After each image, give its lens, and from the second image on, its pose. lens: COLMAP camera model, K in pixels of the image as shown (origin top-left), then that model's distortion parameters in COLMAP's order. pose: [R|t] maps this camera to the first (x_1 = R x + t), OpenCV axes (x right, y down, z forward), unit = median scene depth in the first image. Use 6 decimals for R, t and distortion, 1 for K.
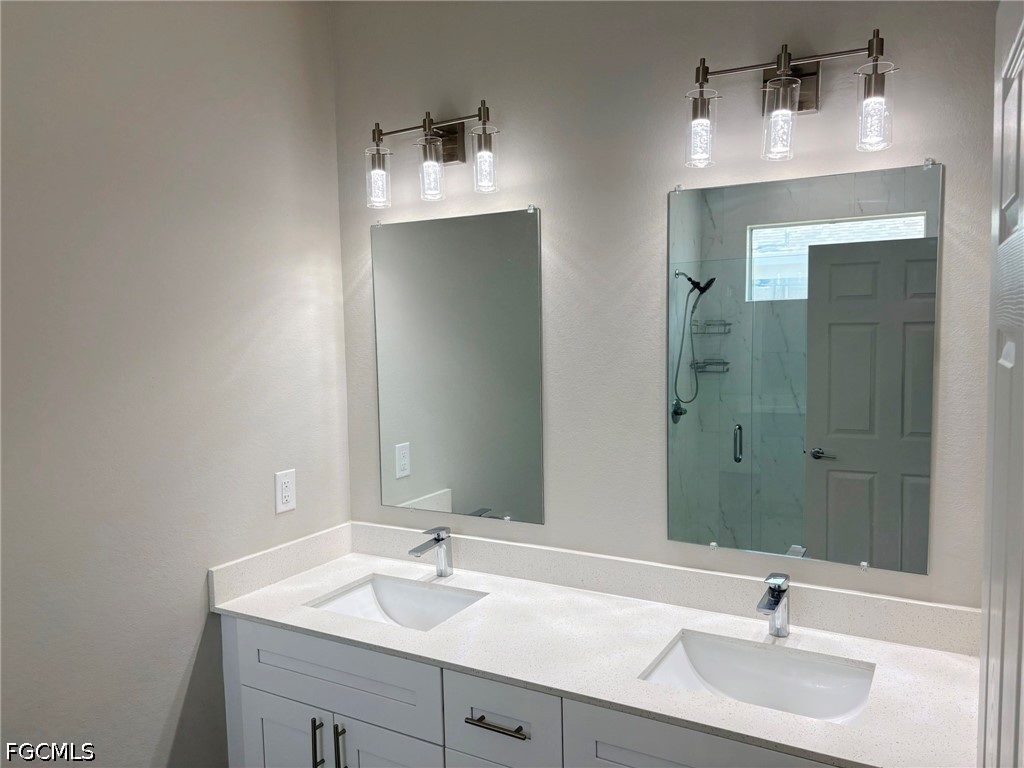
lens RADIAL K [[779.7, 0, 511.8], [0, 779.7, 381.3], [0, 0, 1]] dist [0.032003, -0.033547]
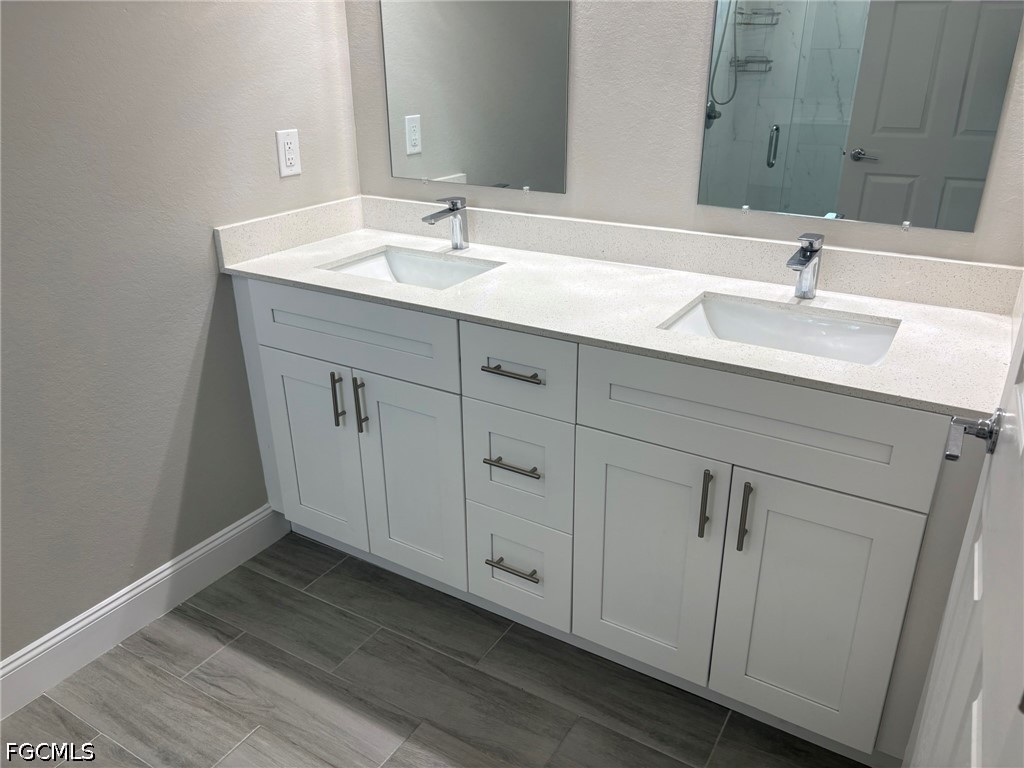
lens RADIAL K [[779.7, 0, 516.8], [0, 779.7, 388.2], [0, 0, 1]] dist [0.032003, -0.033547]
pose [[0.999726, 0.021522, -0.009191, -0.003561], [-0.017426, 0.946740, 0.321527, 0.112187], [0.015621, -0.321279, 0.946856, 0.035550]]
